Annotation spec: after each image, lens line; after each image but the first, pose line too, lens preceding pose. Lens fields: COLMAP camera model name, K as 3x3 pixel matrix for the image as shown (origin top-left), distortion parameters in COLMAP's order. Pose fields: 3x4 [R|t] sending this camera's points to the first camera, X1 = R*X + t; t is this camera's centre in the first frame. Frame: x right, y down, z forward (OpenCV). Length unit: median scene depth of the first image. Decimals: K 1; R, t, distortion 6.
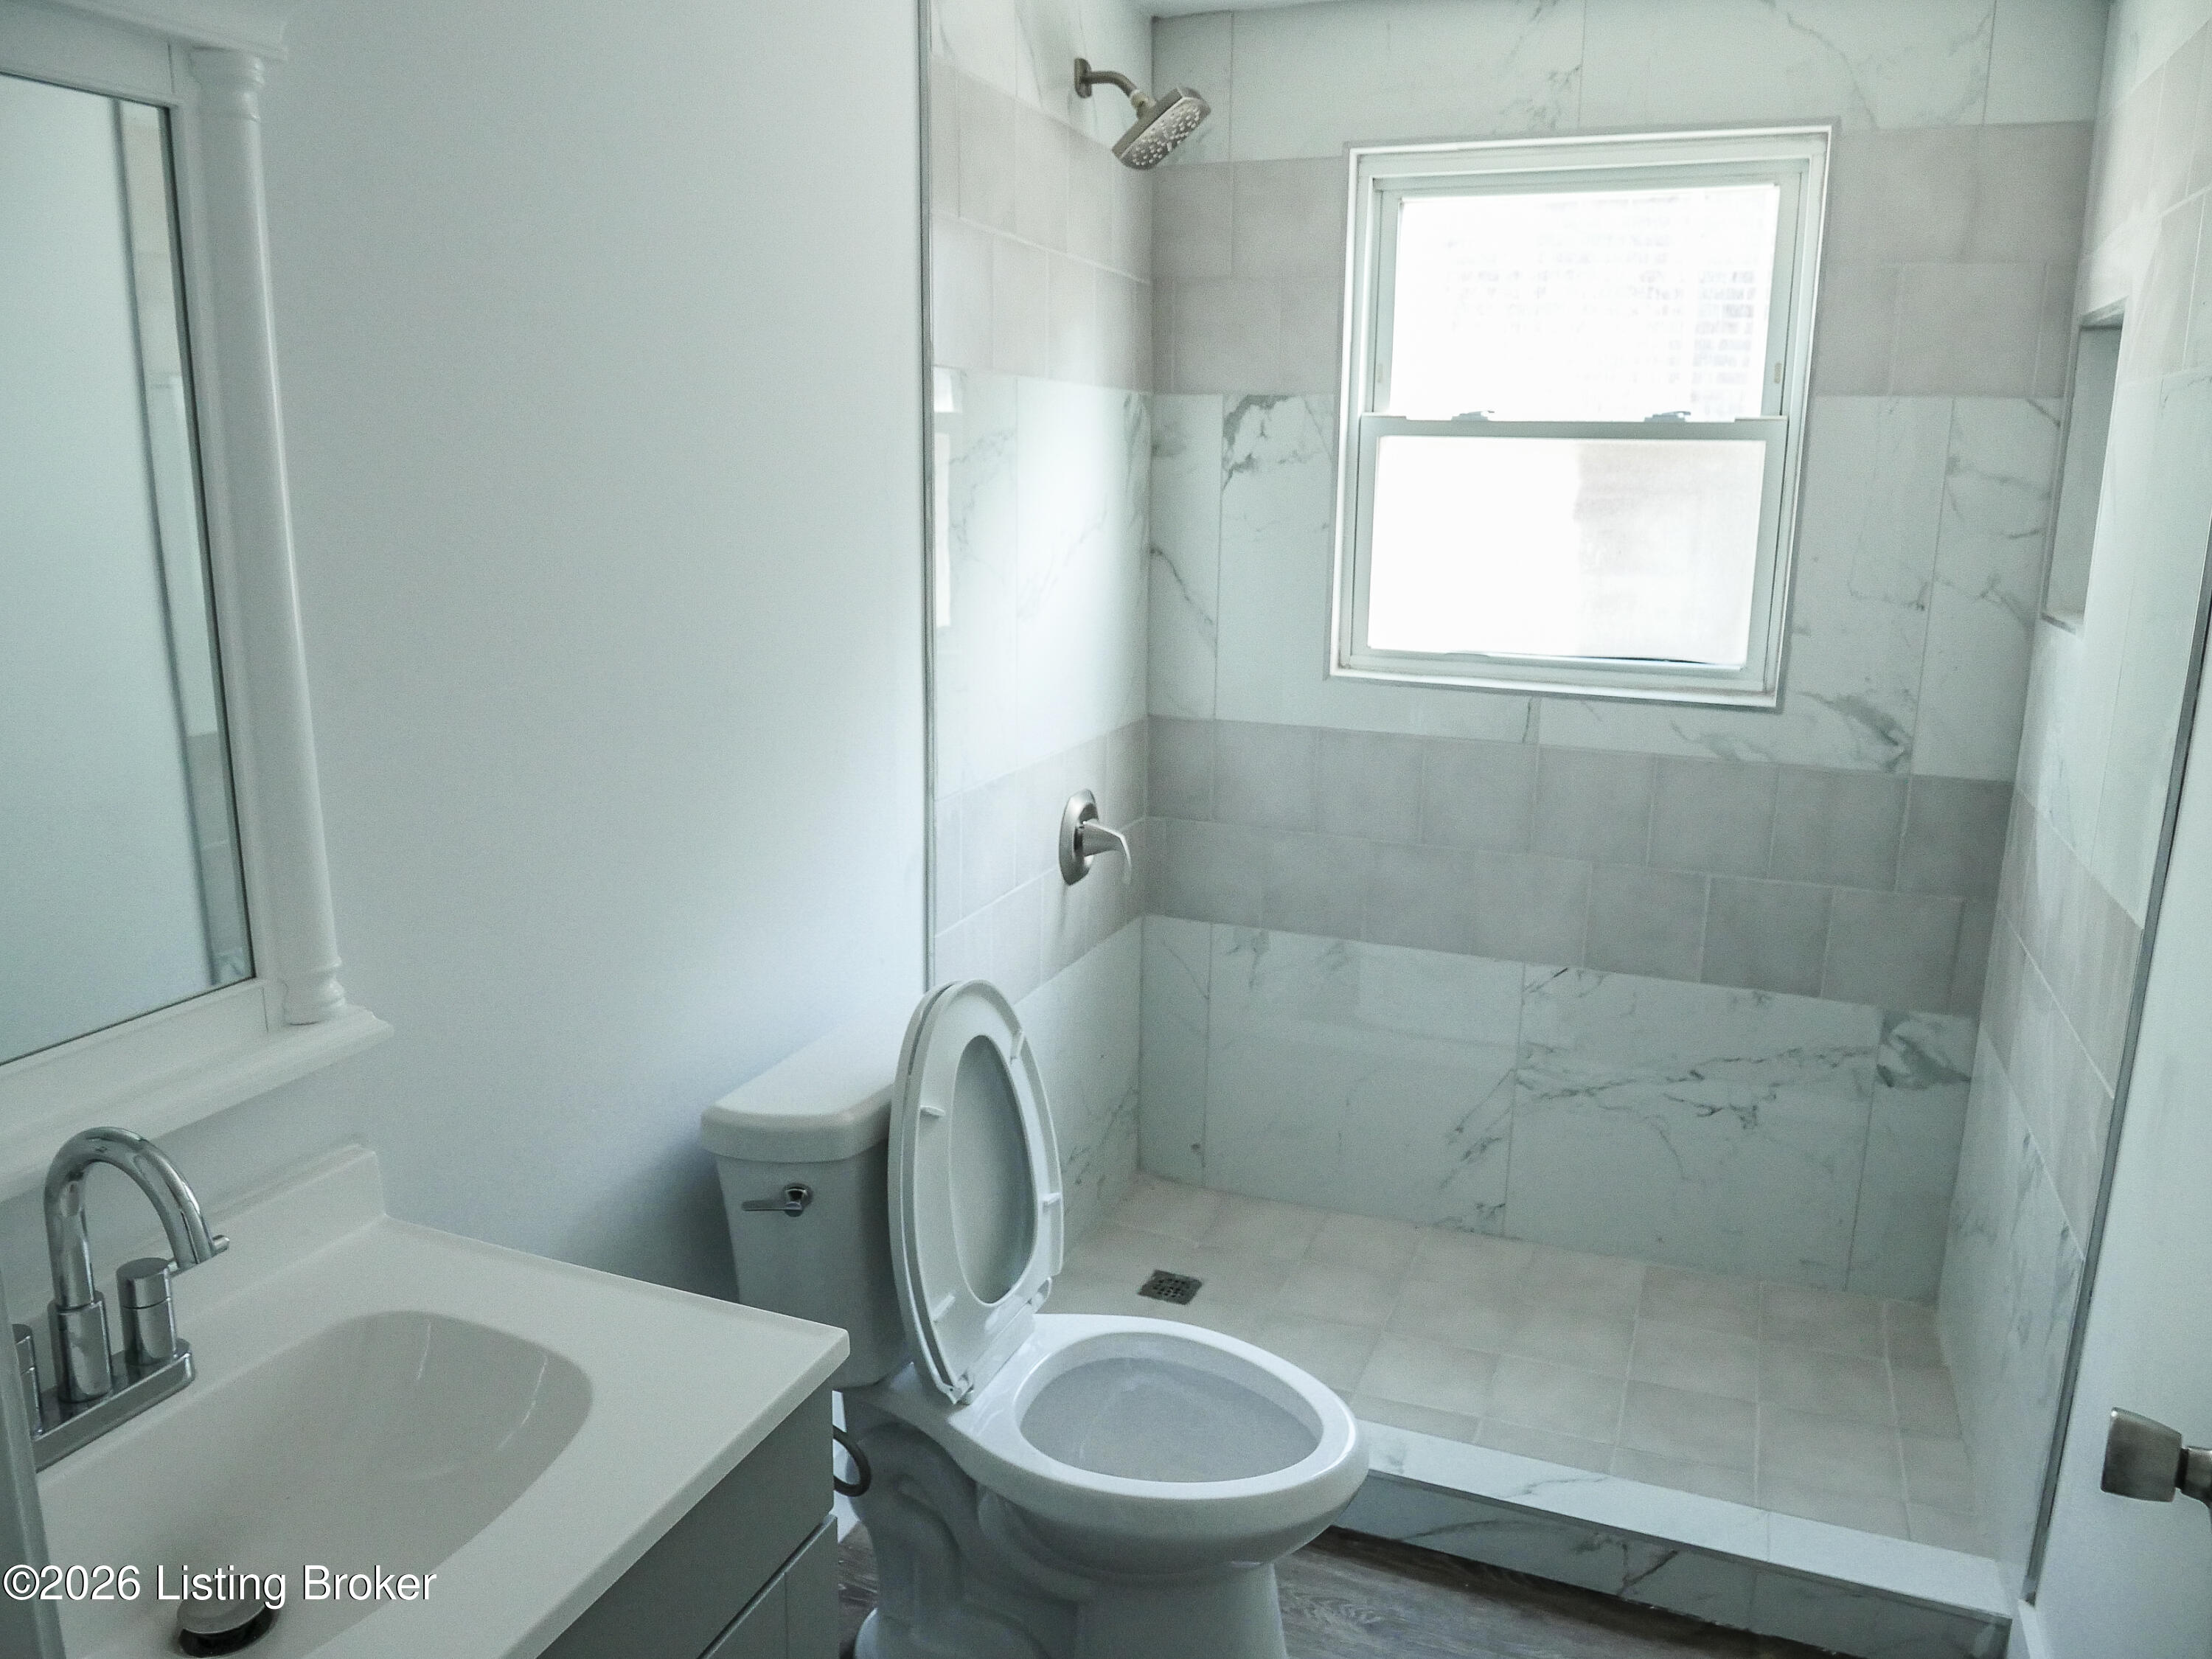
lens RADIAL K [[1626.7, 0, 1100.9], [0, 1626.7, 837.2], [0, 0, 1]] dist [-0.057301, 0.013040]
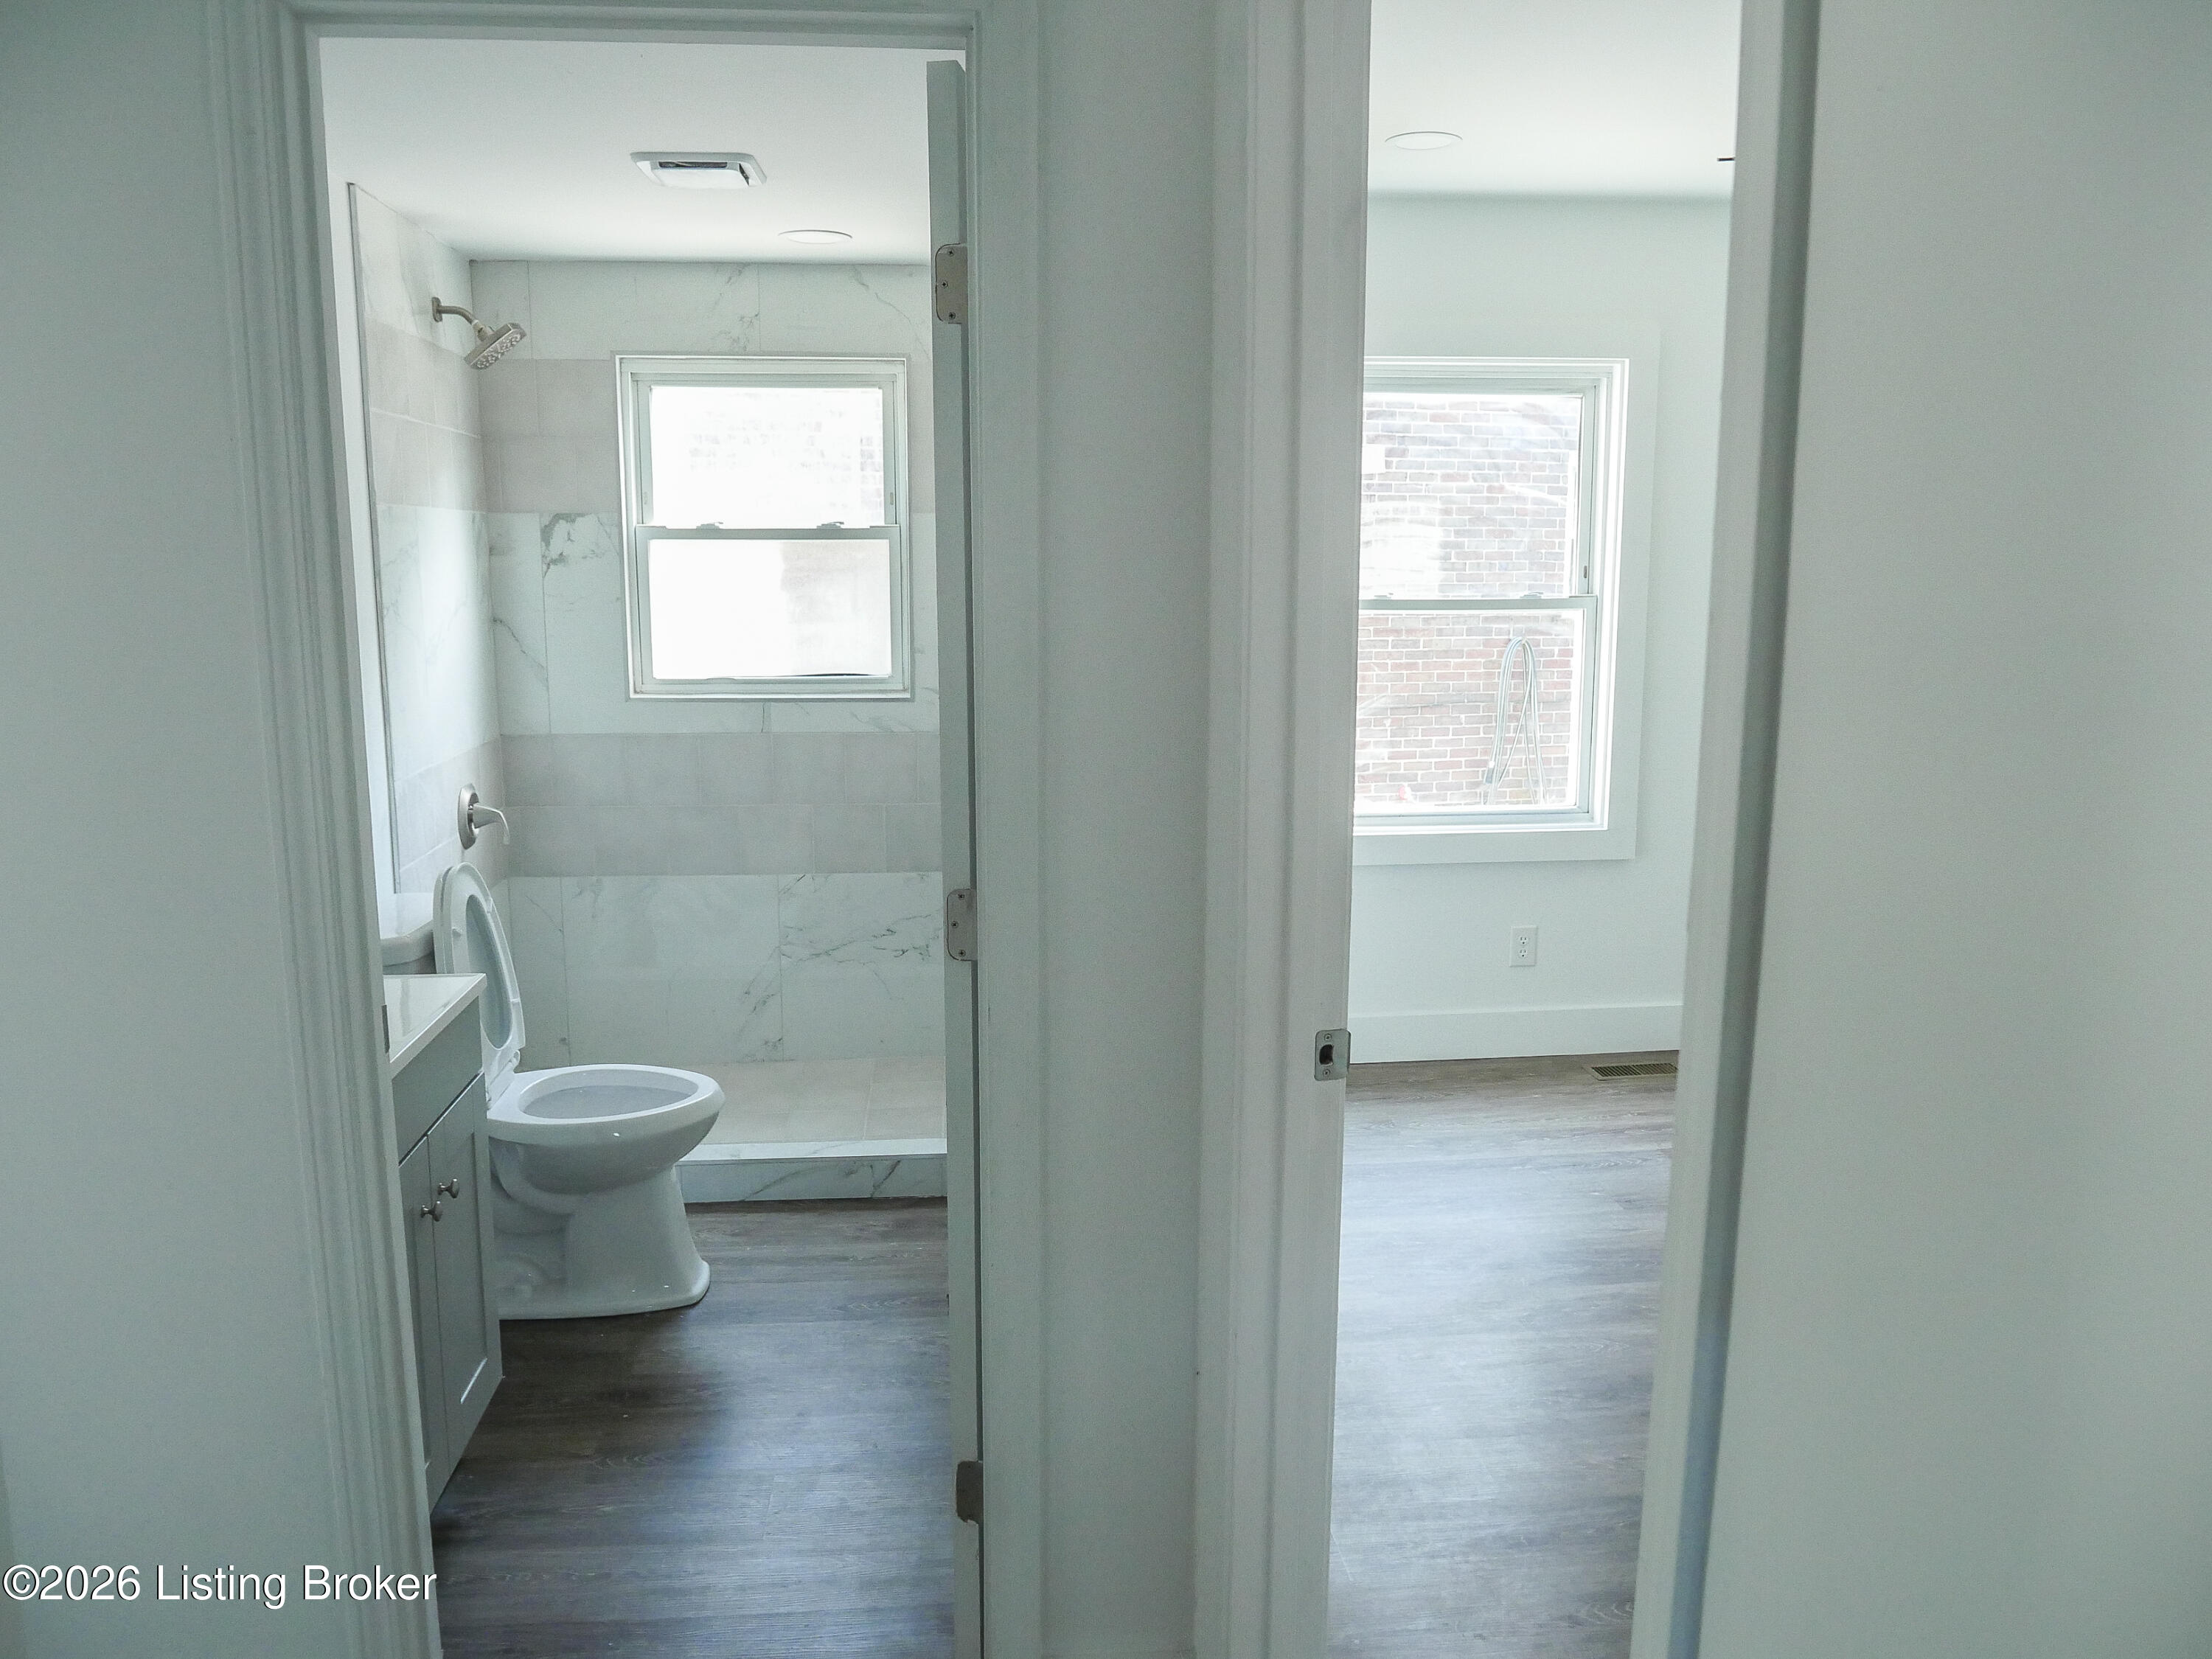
lens RADIAL K [[1626.7, 0, 1111.5], [0, 1626.7, 831.3], [0, 0, 1]] dist [-0.057301, 0.013040]
pose [[0.888209, -0.088308, 0.450873, -0.153253], [0.109967, 0.993692, -0.022007, 0.107718], [-0.446085, 0.069128, 0.892317, -0.538827]]
